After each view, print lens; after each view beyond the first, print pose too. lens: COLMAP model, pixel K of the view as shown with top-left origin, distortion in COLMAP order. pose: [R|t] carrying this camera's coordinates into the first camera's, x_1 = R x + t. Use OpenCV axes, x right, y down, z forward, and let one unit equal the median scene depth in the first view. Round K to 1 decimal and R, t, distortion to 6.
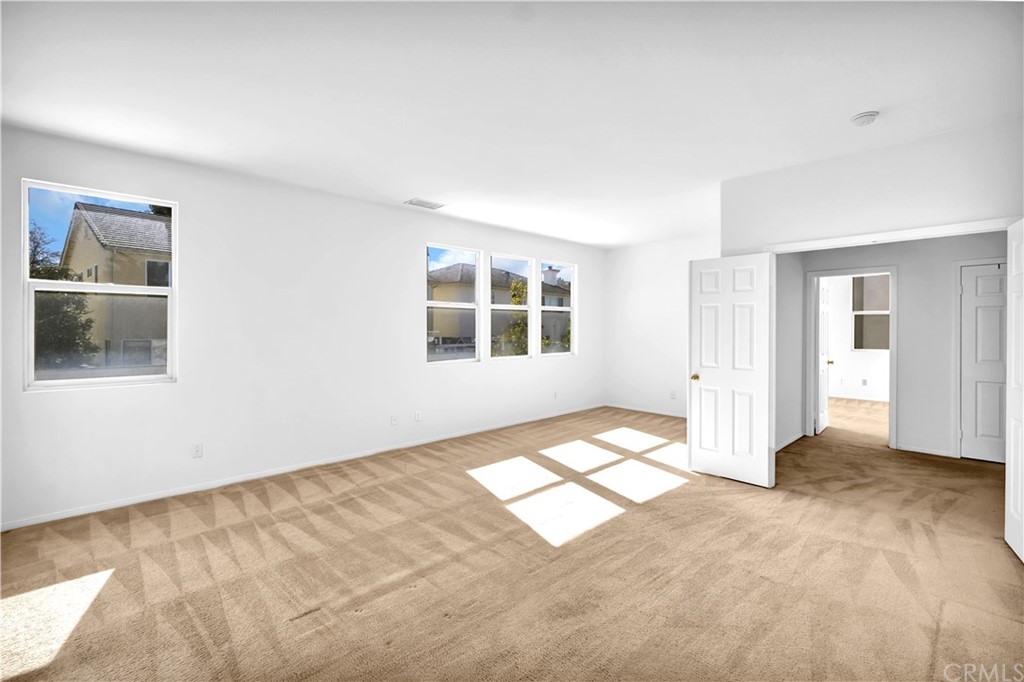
lens RADIAL K [[468.7, 0, 503.3], [0, 468.7, 334.4], [0, 0, 1]] dist [0.001147, -0.000209]
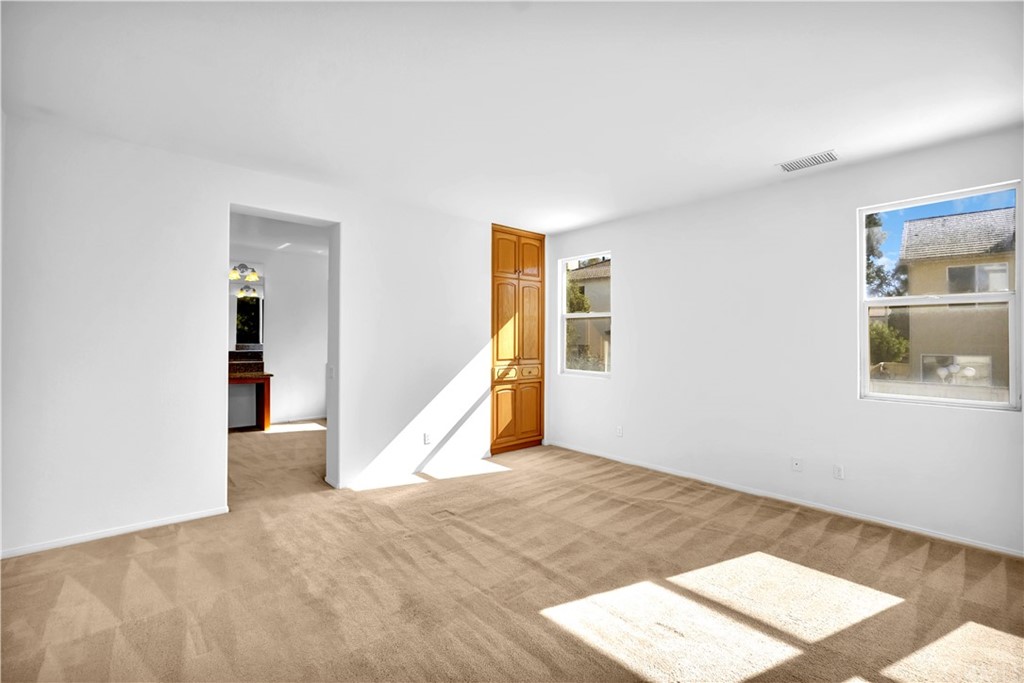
lens RADIAL K [[468.7, 0, 503.2], [0, 468.7, 338.5], [0, 0, 1]] dist [0.001147, -0.000209]
pose [[-0.086076, -0.003689, -0.996282, 0.725428], [-0.015411, 0.999878, -0.002371, -0.009936], [0.996169, 0.015150, -0.086123, 0.789408]]
